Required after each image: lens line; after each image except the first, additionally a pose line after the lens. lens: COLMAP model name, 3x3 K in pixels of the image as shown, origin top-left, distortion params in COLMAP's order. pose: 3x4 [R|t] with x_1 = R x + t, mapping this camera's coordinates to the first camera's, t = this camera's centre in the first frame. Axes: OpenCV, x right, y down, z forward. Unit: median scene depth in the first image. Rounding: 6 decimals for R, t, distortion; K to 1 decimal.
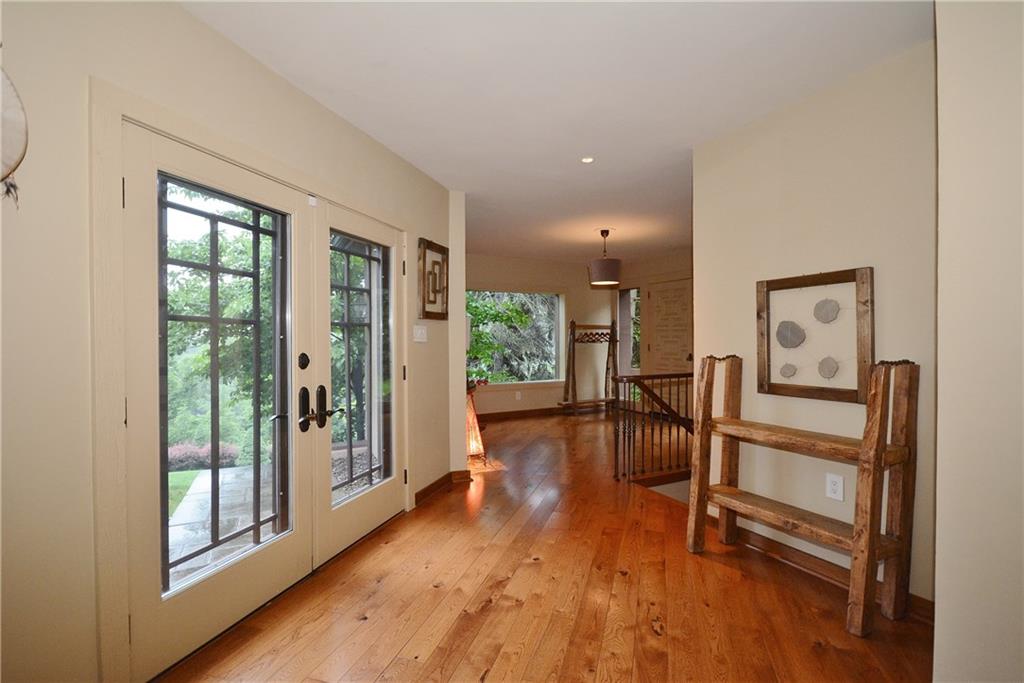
lens RADIAL K [[470.0, 0, 512.1], [0, 470.0, 341.0], [0, 0, 1]] dist [0.001807, 0.000098]
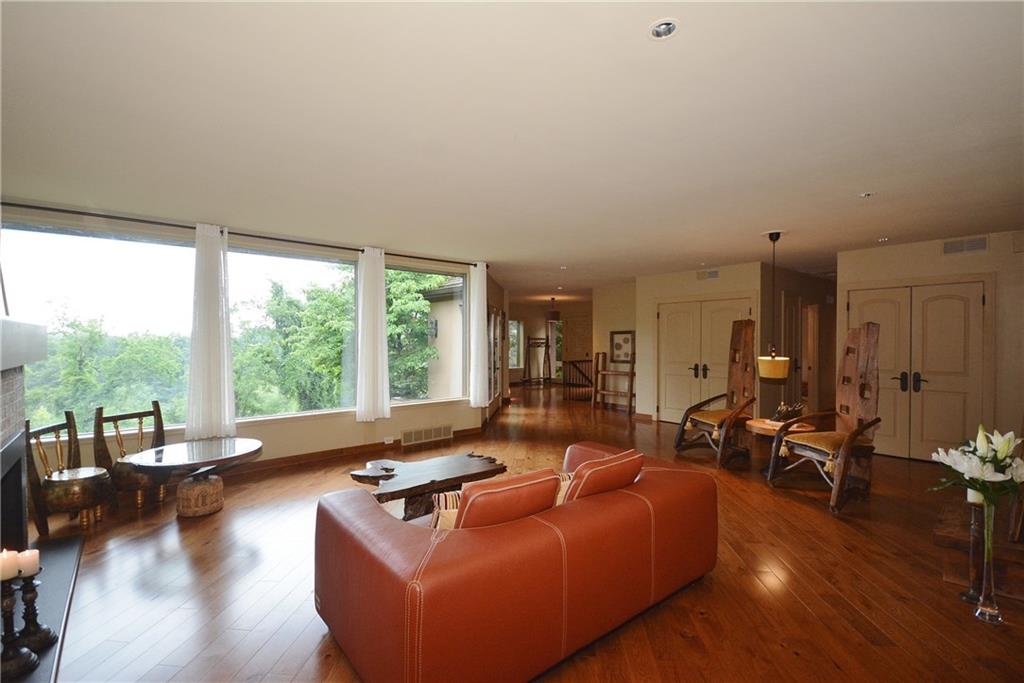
lens RADIAL K [[457.0, 0, 511.2], [0, 457.0, 338.6], [0, 0, 1]] dist [-0.013556, -0.000468]
pose [[0.975061, 0.005419, 0.221871, -0.920556], [-0.003334, 0.999947, -0.009774, -0.033961], [-0.221912, 0.008791, 0.975027, -2.076638]]
